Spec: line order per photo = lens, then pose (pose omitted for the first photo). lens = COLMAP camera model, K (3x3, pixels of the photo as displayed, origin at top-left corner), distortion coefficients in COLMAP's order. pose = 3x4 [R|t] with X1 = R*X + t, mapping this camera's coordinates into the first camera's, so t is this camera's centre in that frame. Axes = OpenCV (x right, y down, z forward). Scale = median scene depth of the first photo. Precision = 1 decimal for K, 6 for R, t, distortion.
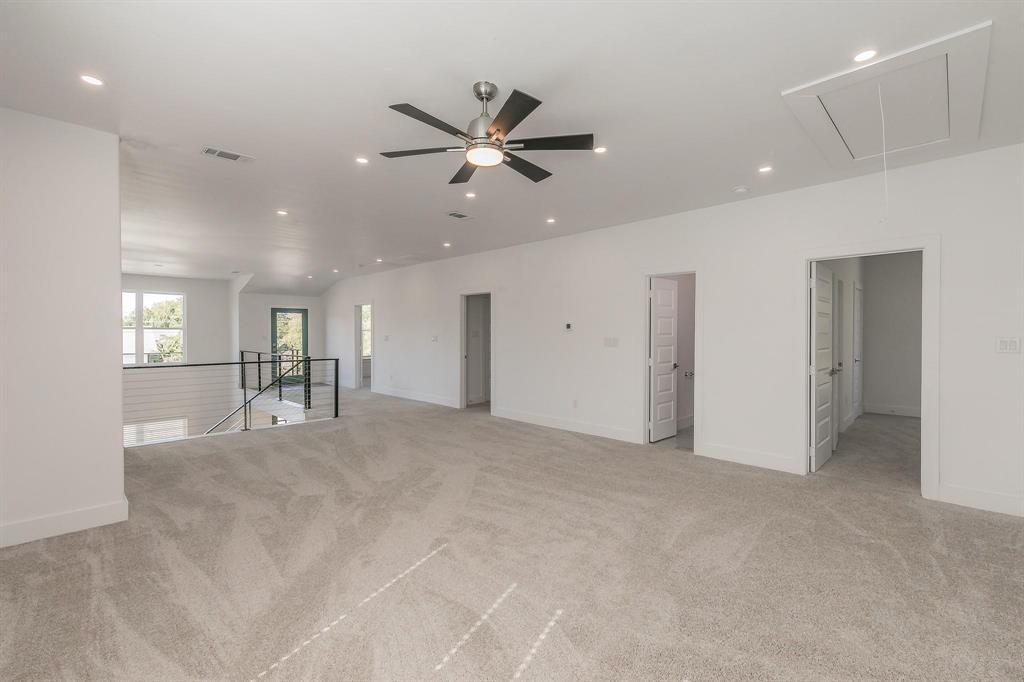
lens RADIAL K [[438.8, 0, 512.0], [0, 438.8, 341.0], [0, 0, 1]] dist [0.001599, 0.000166]
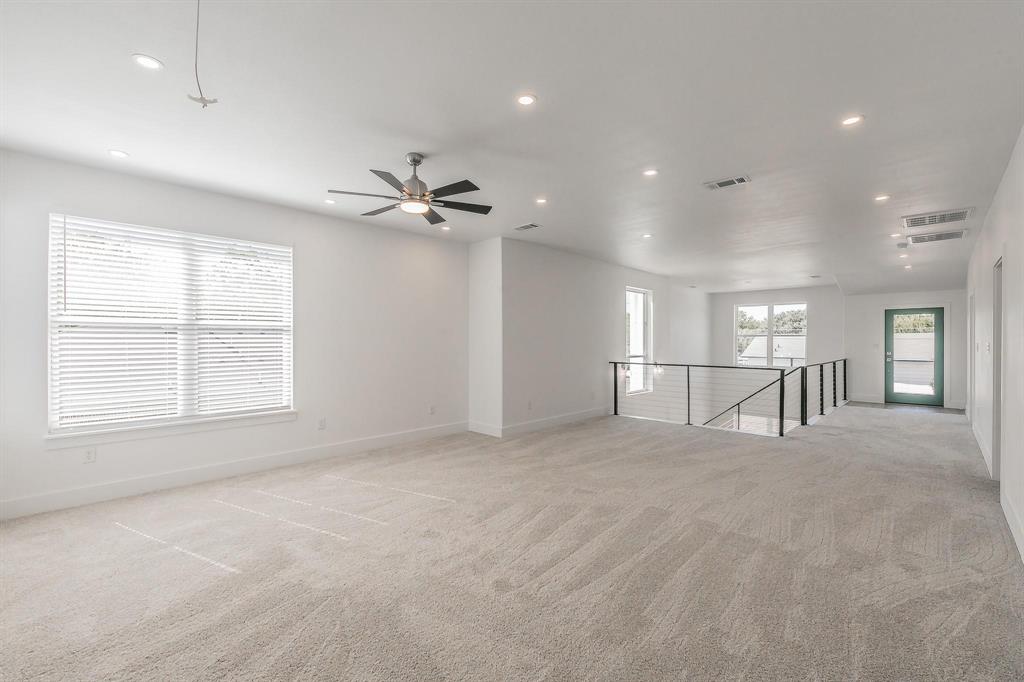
lens RADIAL K [[438.8, 0, 512.0], [0, 438.8, 341.0], [0, 0, 1]] dist [0.001599, 0.000166]
pose [[0.003092, -0.004858, -0.999983, 0.772257], [-0.015524, 0.999867, -0.004906, -0.001759], [0.999875, 0.015539, 0.003016, 0.785328]]
